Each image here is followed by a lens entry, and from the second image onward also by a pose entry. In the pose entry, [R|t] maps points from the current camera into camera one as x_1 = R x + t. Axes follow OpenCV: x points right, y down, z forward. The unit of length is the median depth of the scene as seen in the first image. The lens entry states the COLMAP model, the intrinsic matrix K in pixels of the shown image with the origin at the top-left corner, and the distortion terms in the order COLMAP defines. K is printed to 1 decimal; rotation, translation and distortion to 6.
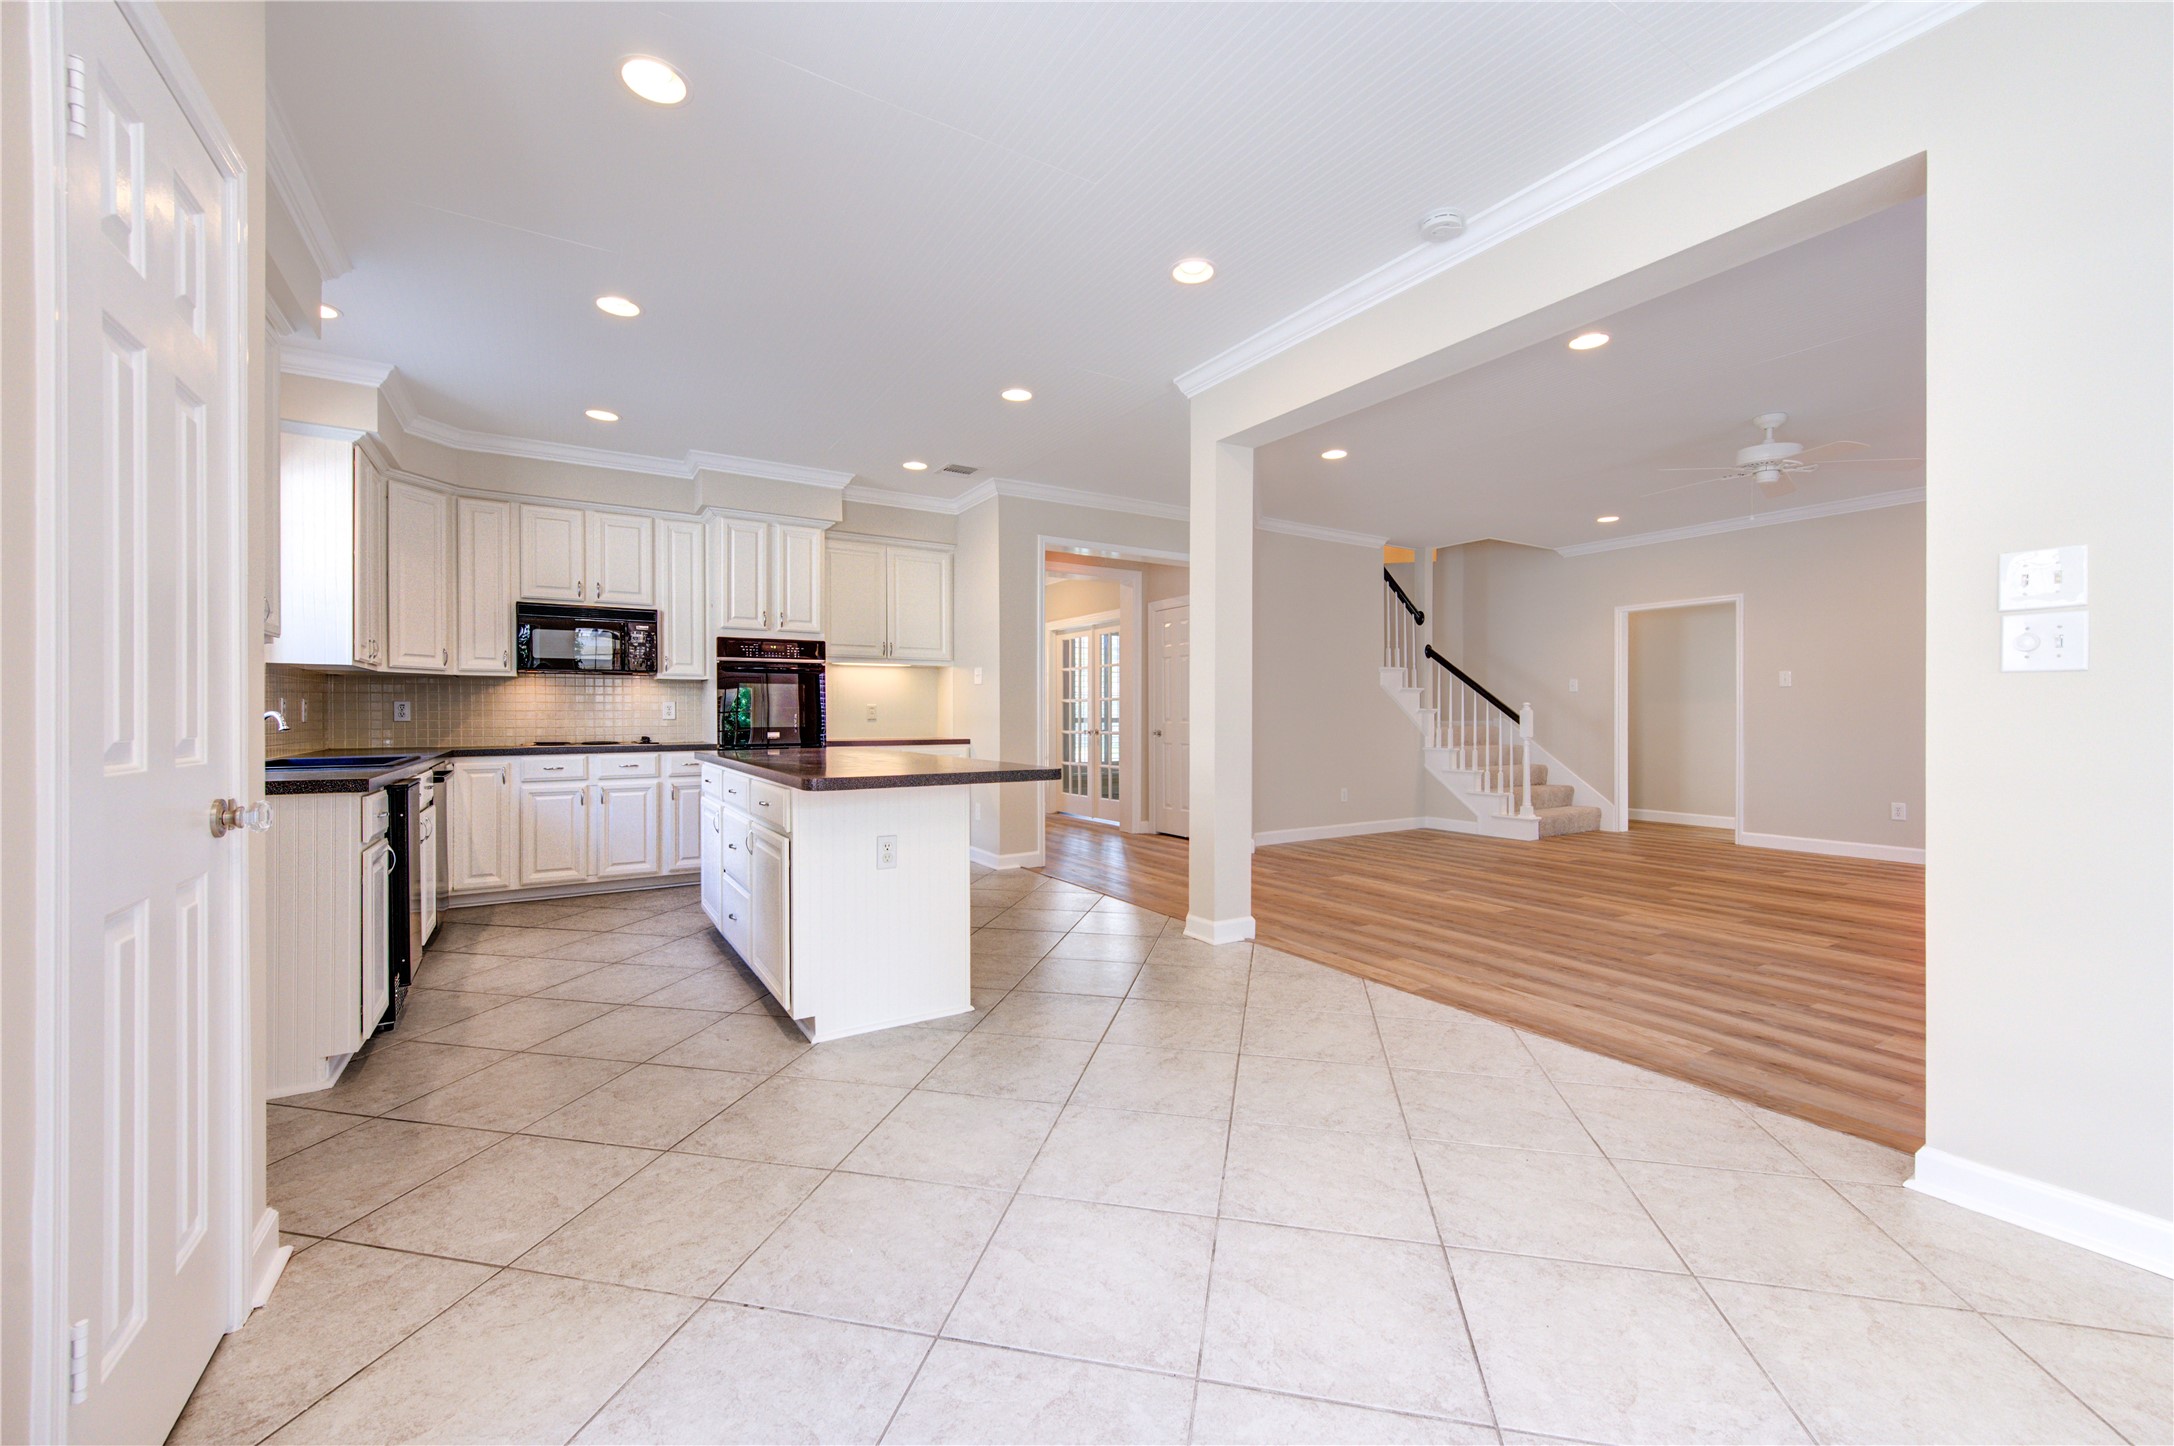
lens RADIAL K [[856.6, 0, 1093.3], [0, 856.6, 715.2], [0, 0, 1]] dist [0.000874, 0.000105]
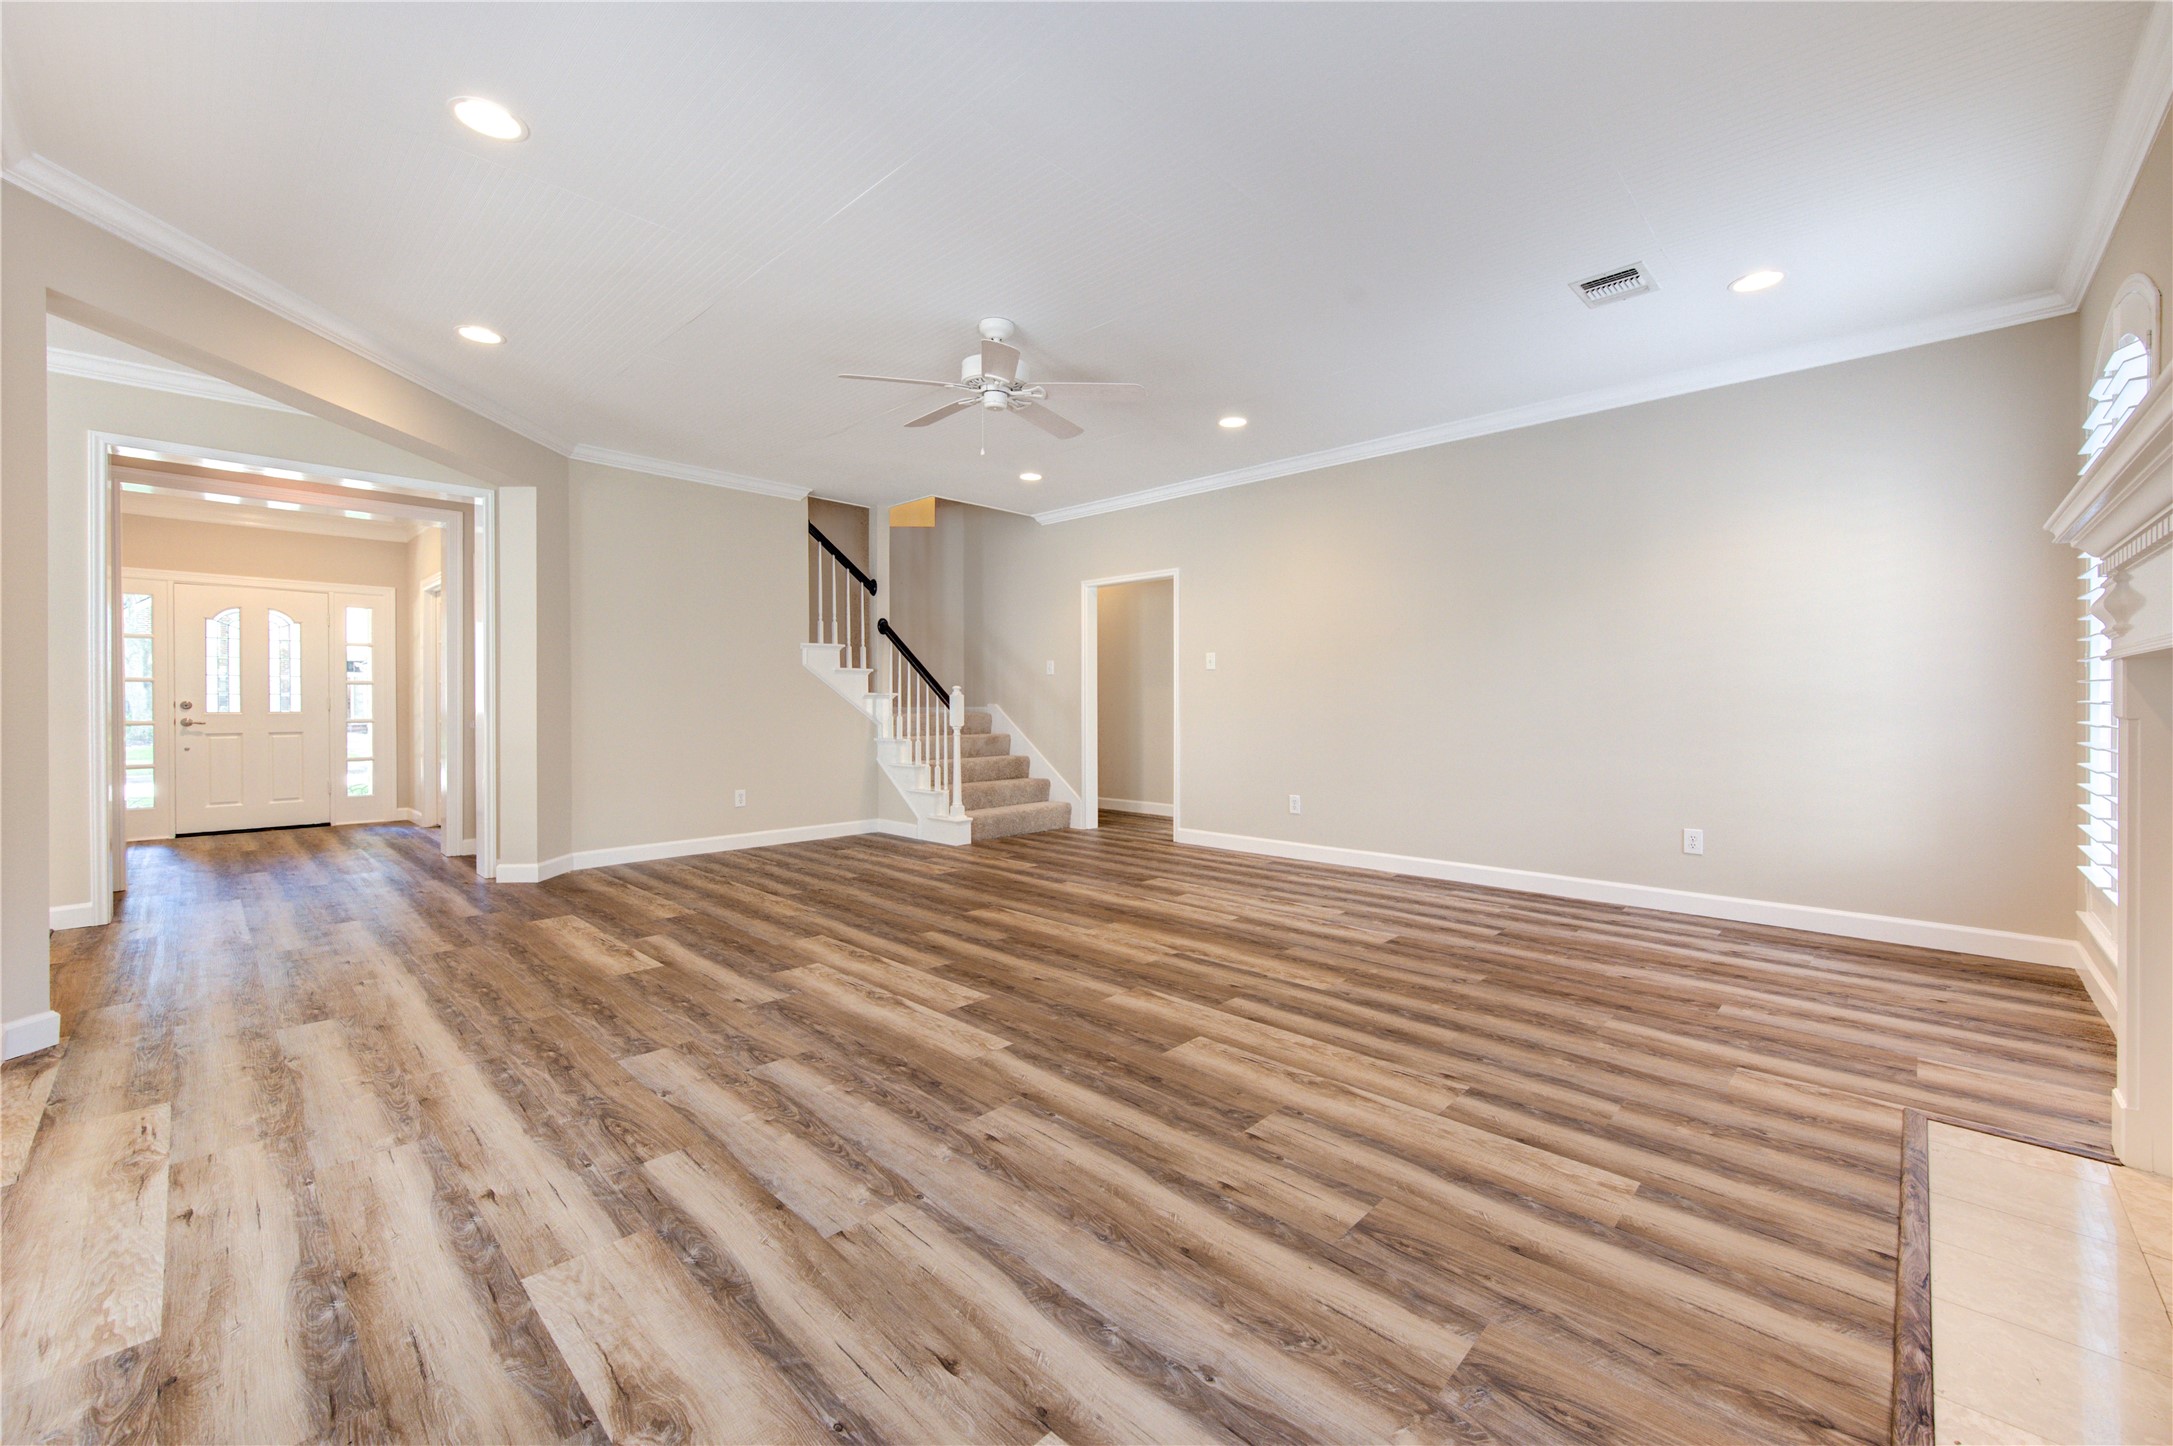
lens RADIAL K [[858.3, 0, 1079.7], [0, 858.3, 701.9], [0, 0, 1]] dist [-0.000951, -0.000210]
pose [[0.970711, -0.000150, 0.240250, 0.569699], [0.000049, 1.000000, 0.000425, 0.001406], [-0.240250, -0.000401, 0.970711, 0.179181]]
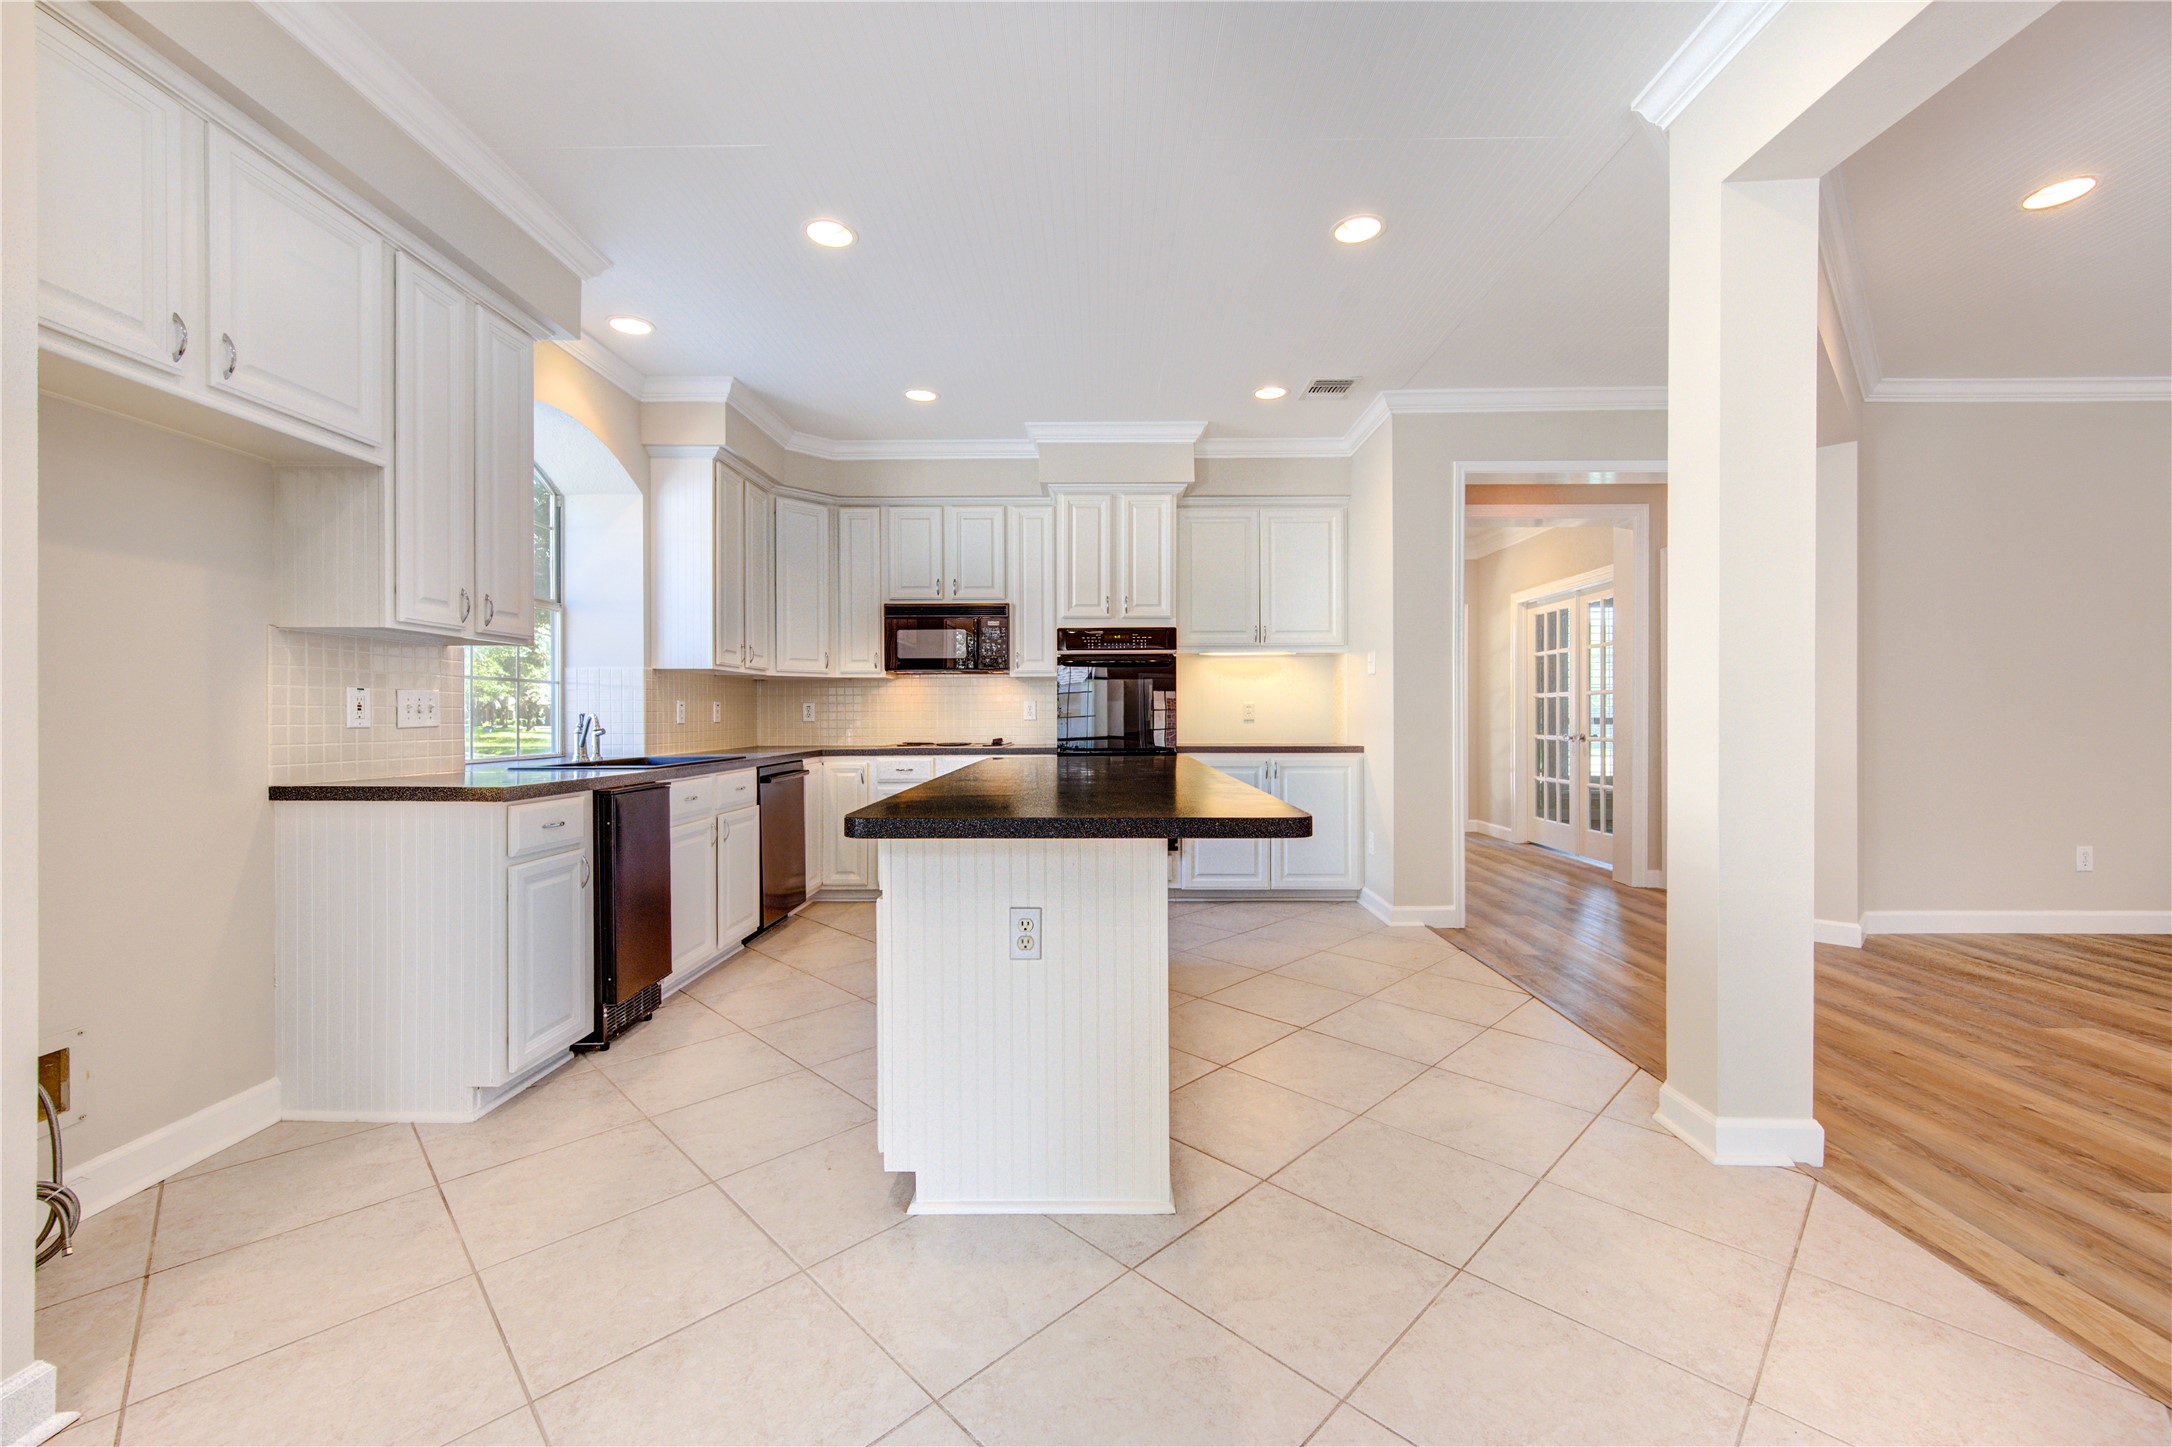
lens RADIAL K [[855.8, 0, 1092.3], [0, 855.8, 715.7], [0, 0, 1]] dist [0.000874, 0.000105]
pose [[0.840814, -0.000882, -0.541324, 0.075096], [0.001623, 0.999998, 0.000891, -0.000629], [0.541322, -0.001627, 0.840814, 0.262244]]
